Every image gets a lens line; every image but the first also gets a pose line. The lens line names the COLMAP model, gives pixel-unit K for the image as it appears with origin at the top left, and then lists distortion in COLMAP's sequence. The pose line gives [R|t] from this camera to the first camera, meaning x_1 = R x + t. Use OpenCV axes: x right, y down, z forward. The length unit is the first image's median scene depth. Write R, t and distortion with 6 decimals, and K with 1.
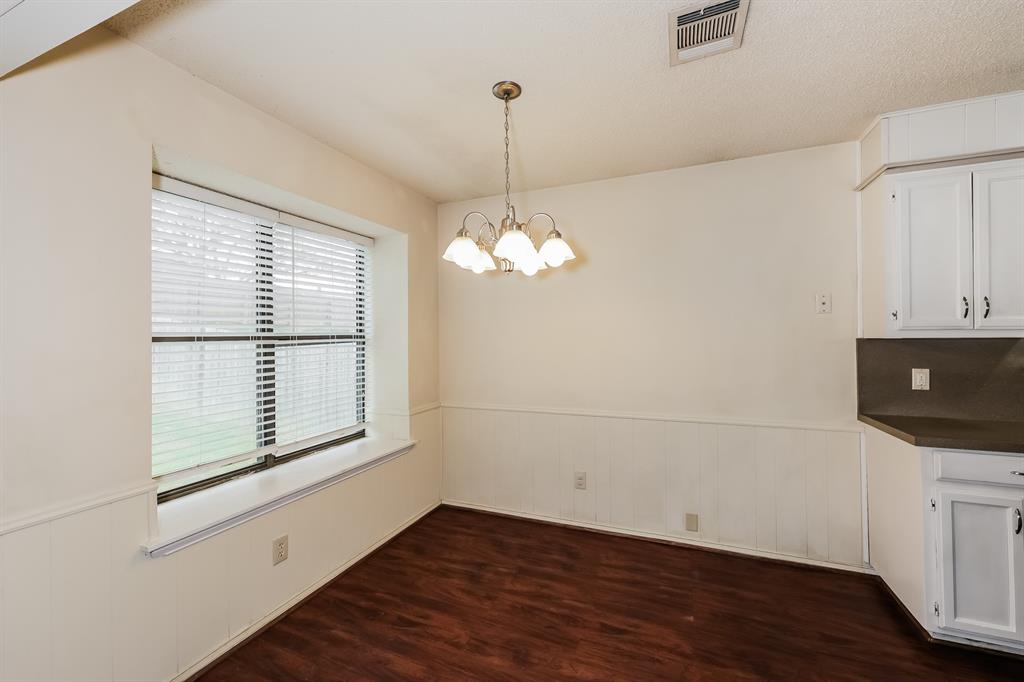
lens RADIAL K [[419.4, 0, 503.1], [0, 419.4, 339.2], [0, 0, 1]] dist [-0.000548, 0.000125]
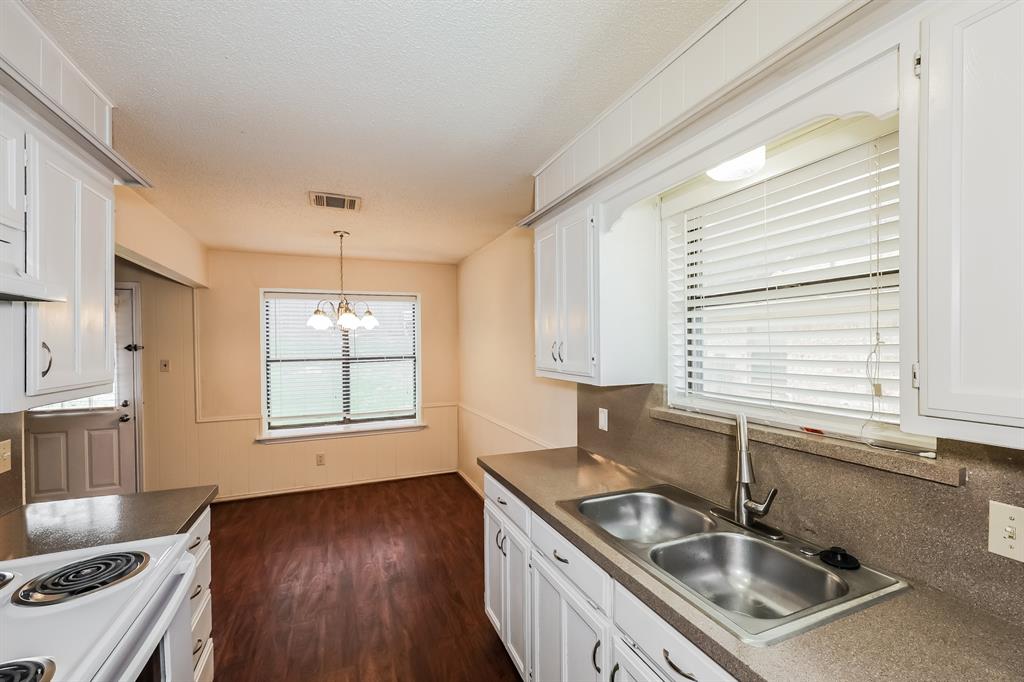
lens RADIAL K [[419.4, 0, 516.5], [0, 419.4, 349.5], [0, 0, 1]] dist [-0.000548, 0.000125]
pose [[0.716728, 0.009003, -0.697295, 1.396249], [0.003841, 0.999851, 0.016857, -0.078121], [0.697343, -0.014760, 0.716586, 0.136593]]
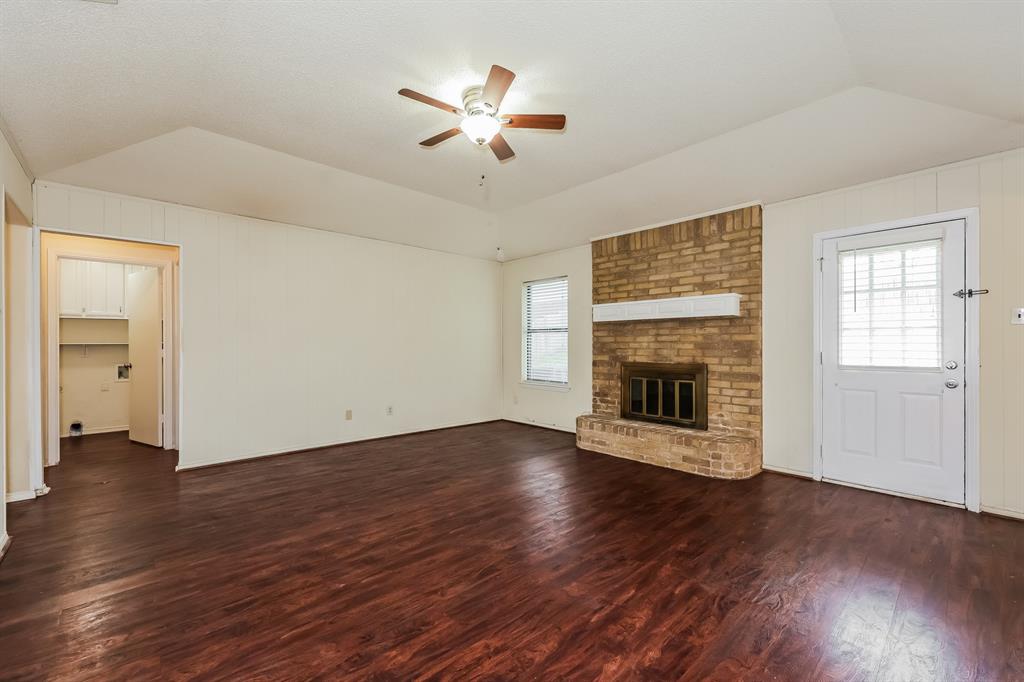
lens RADIAL K [[419.4, 0, 505.6], [0, 419.4, 343.2], [0, 0, 1]] dist [-0.000548, 0.000125]
pose [[-0.414599, 0.021387, -0.909753, 0.938306], [0.015504, 0.999745, 0.016437, 0.037287], [0.909872, -0.007290, -0.414824, -0.439683]]
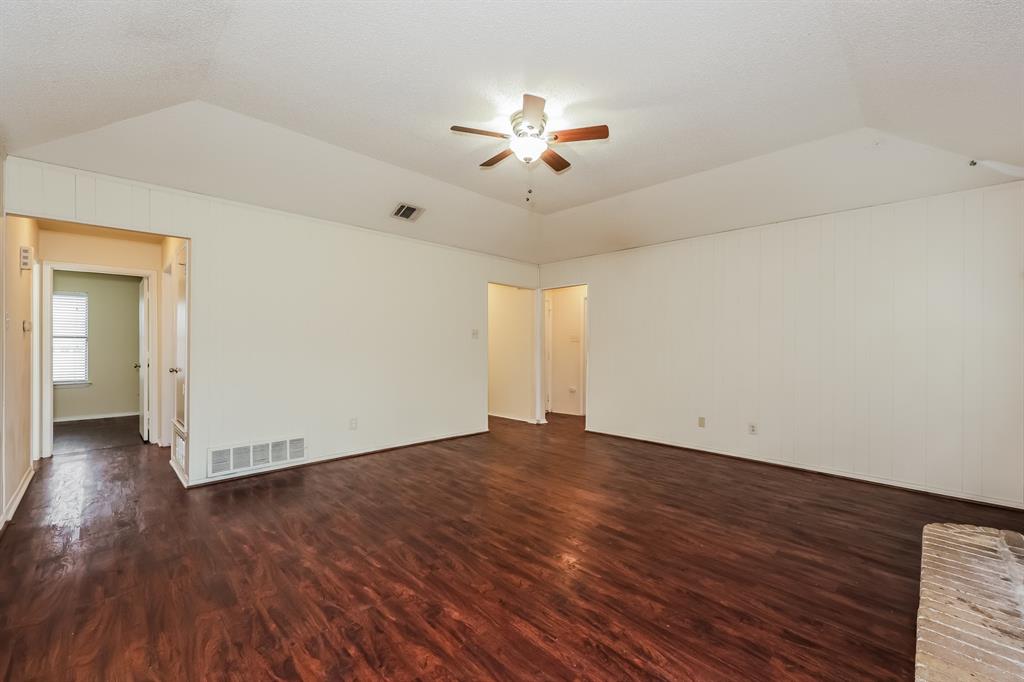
lens RADIAL K [[419.4, 0, 509.1], [0, 419.4, 344.0], [0, 0, 1]] dist [-0.000548, 0.000125]
pose [[-0.924298, 0.020027, 0.381146, -0.471294], [0.013060, 0.999697, -0.020856, 0.069658], [-0.381449, -0.014300, -0.924279, 0.172423]]
